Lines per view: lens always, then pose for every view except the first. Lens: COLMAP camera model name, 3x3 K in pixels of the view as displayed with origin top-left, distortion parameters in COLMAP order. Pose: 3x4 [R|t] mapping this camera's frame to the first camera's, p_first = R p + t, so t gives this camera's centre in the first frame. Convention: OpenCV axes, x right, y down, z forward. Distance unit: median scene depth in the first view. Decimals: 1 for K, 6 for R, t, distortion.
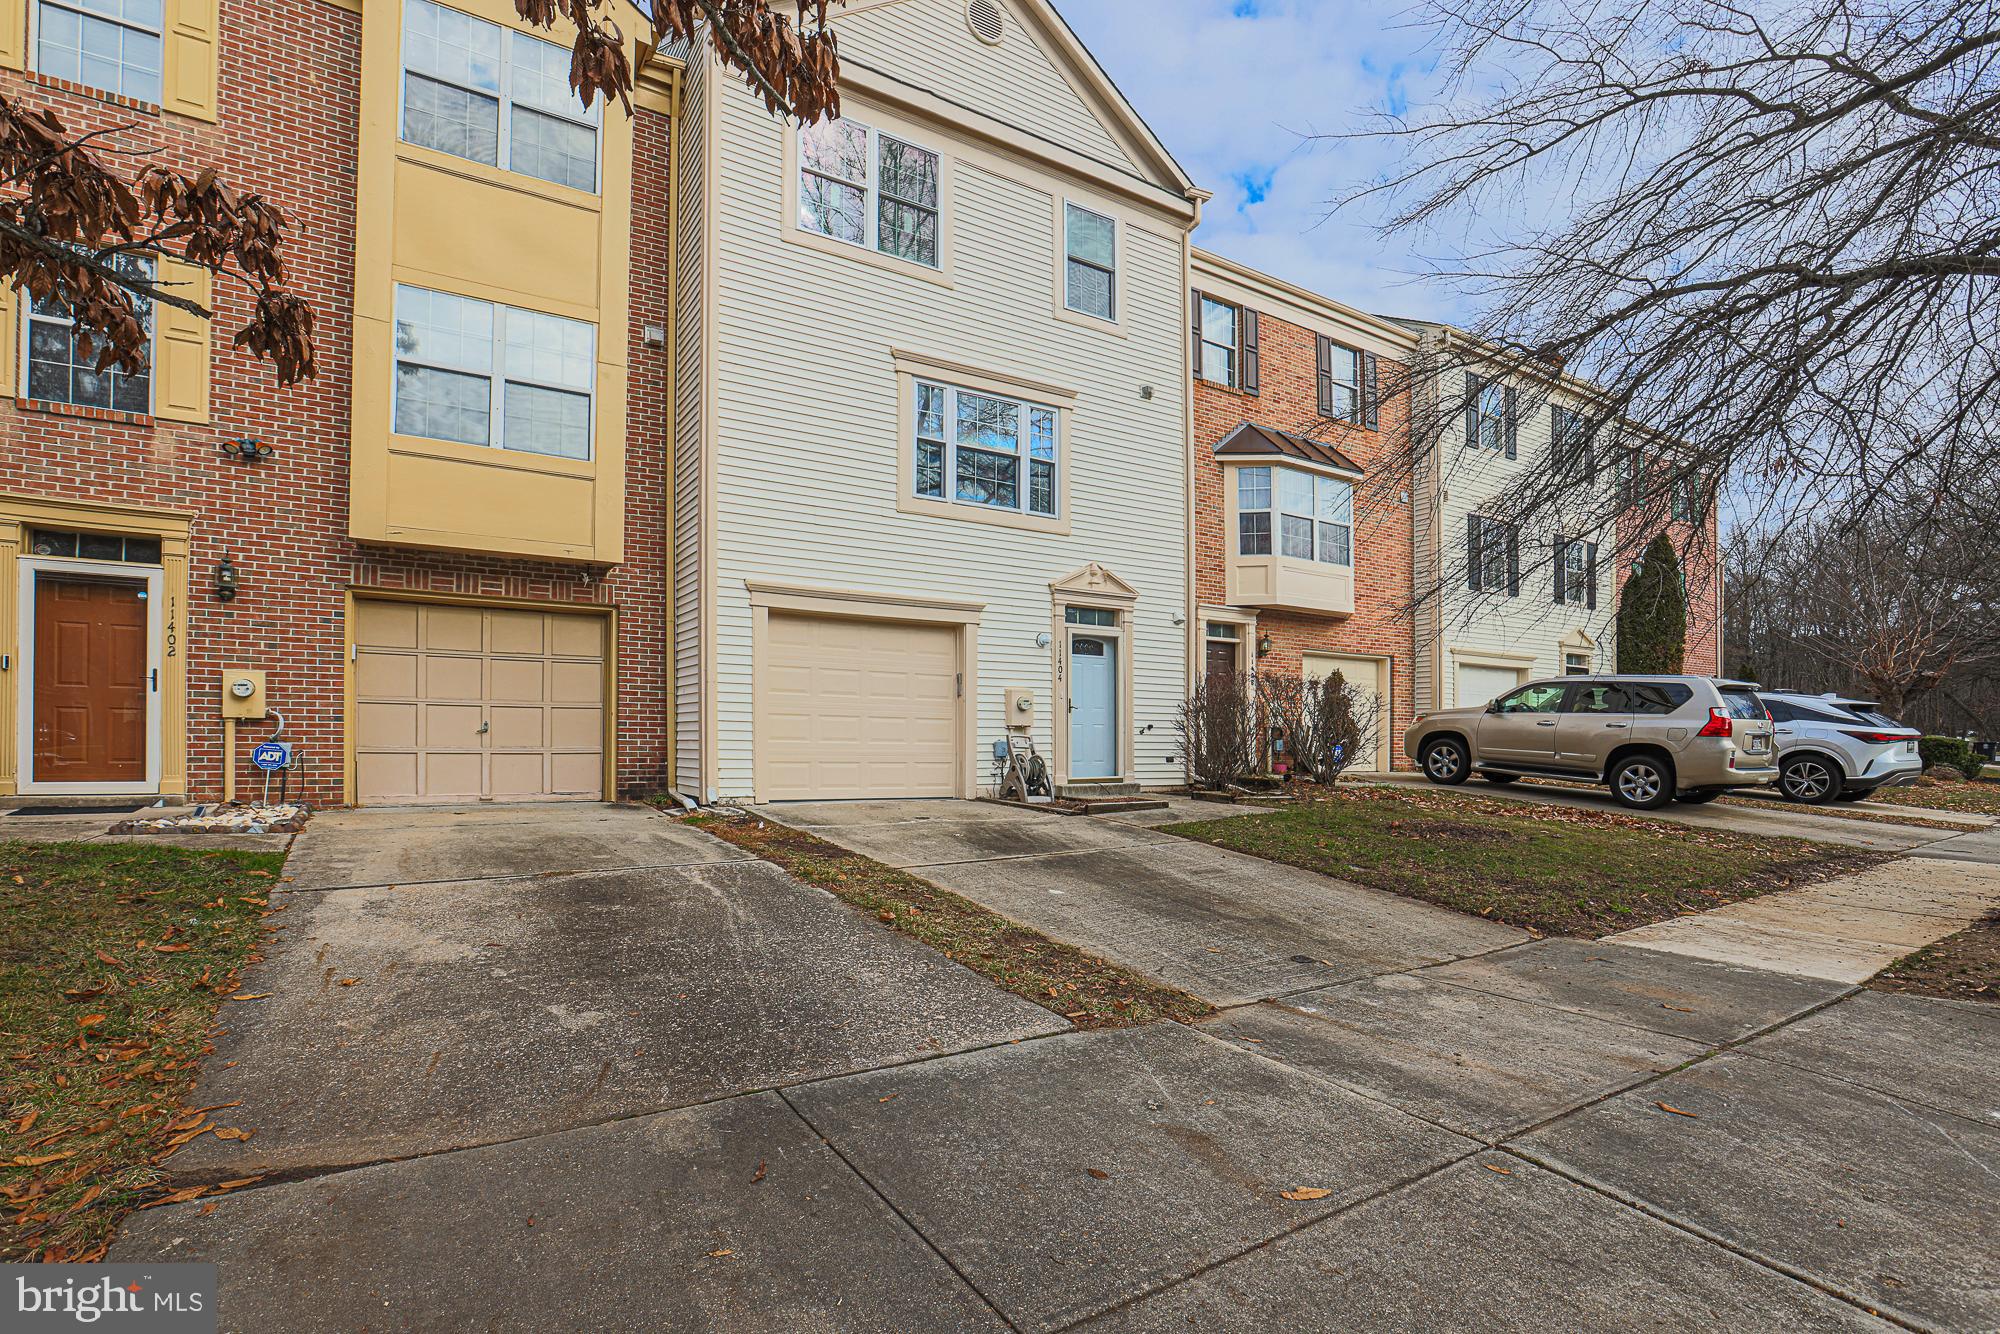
lens RADIAL K [[907.0, 0, 973.7], [0, 907.0, 600.4], [0, 0, 1]] dist [-0.043477, 0.012916]
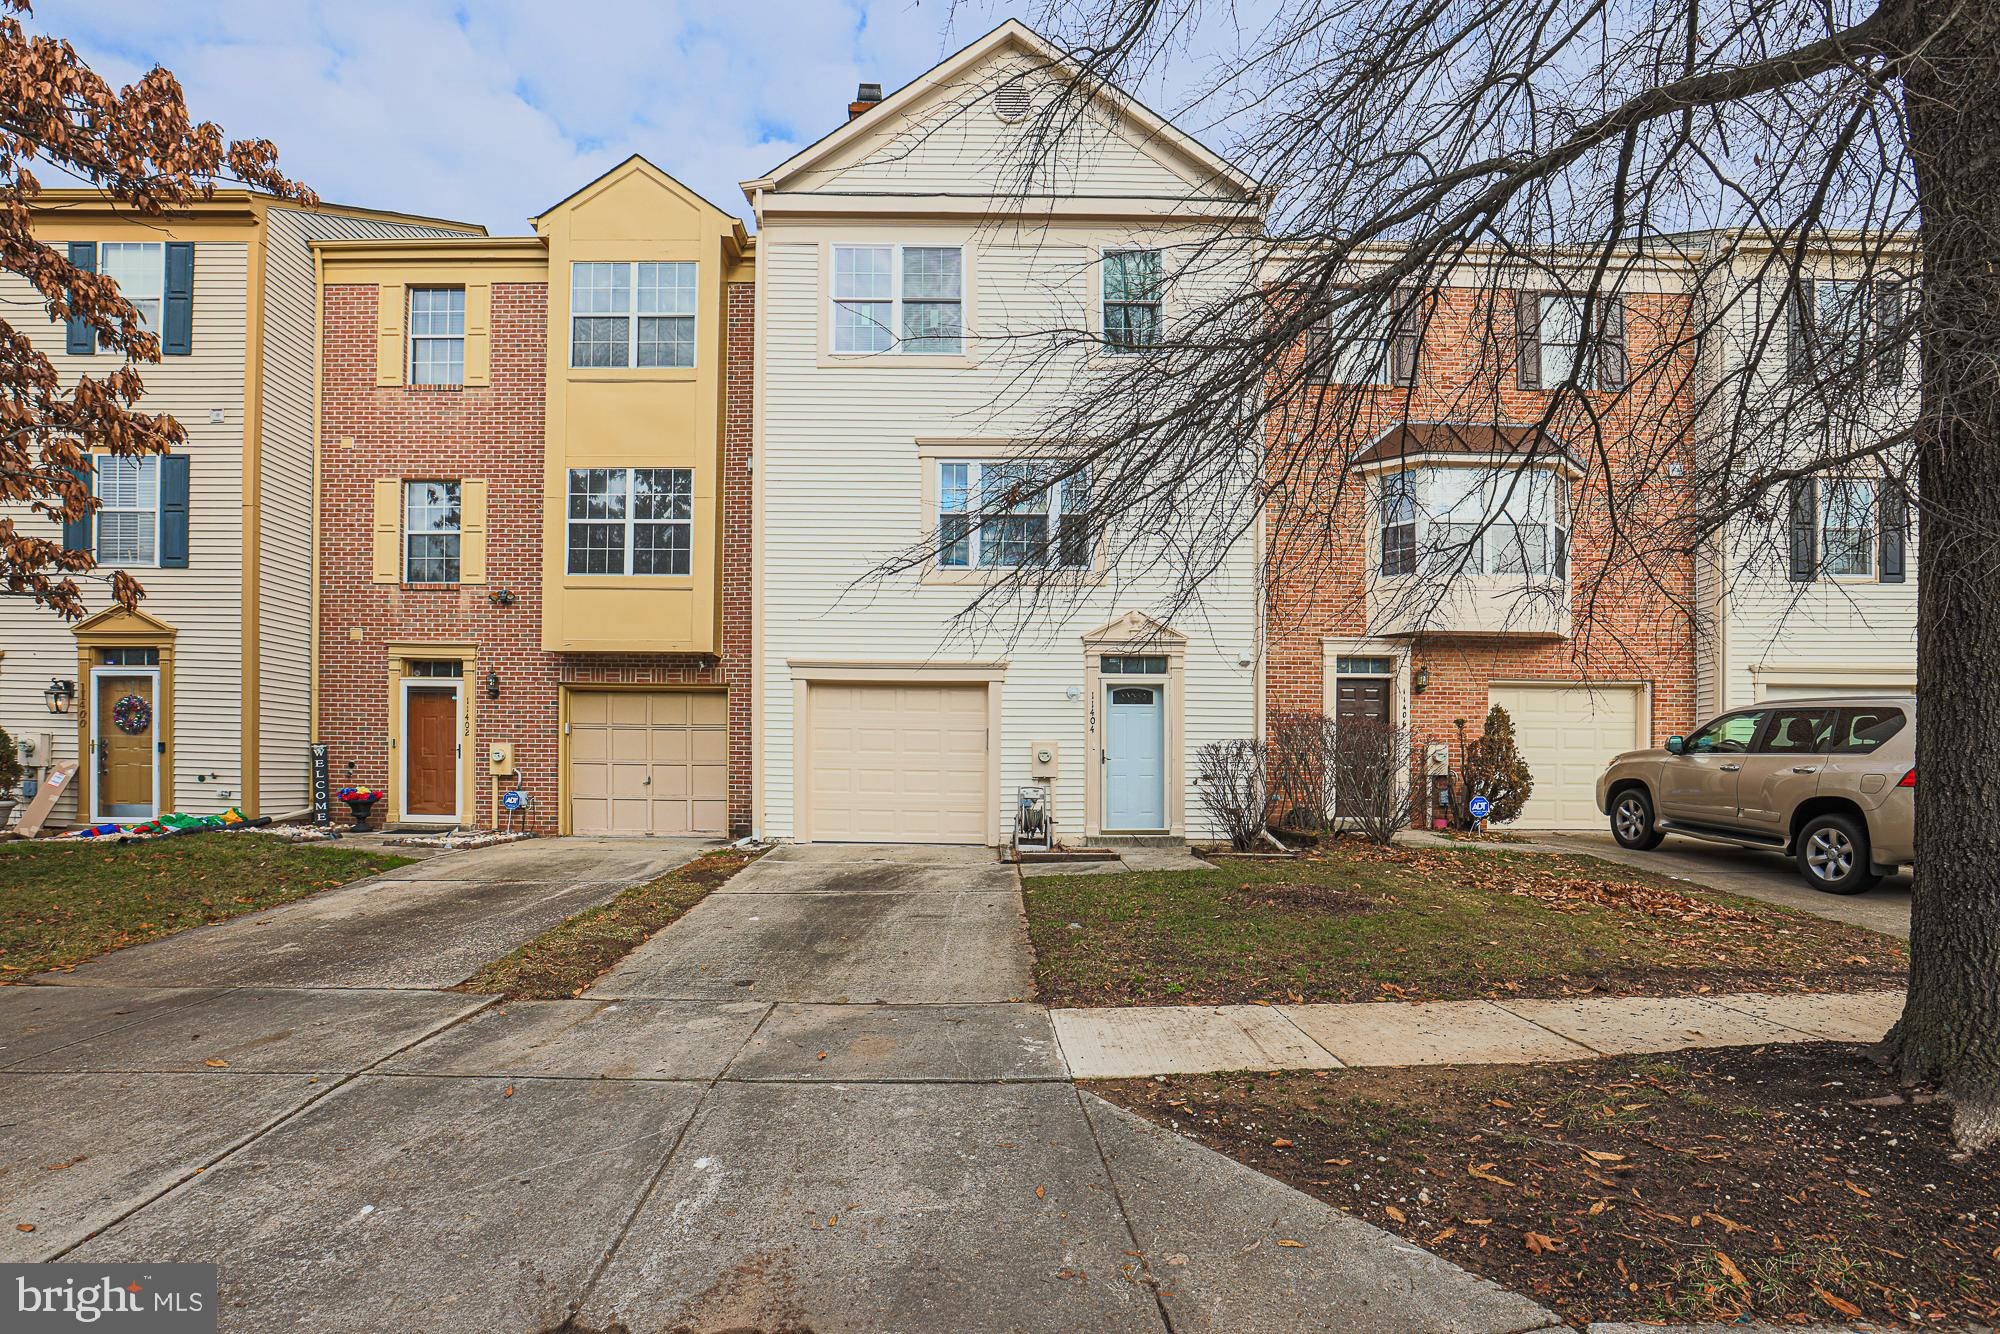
lens RADIAL K [[925.9, 0, 996.2], [0, 925.9, 644.9], [0, 0, 1]] dist [-0.056416, 0.022268]
pose [[0.860450, -0.076271, -0.503795, 0.611411], [0.076260, 0.996874, -0.020673, 0.006476], [0.503797, -0.020632, 0.863576, 0.071669]]
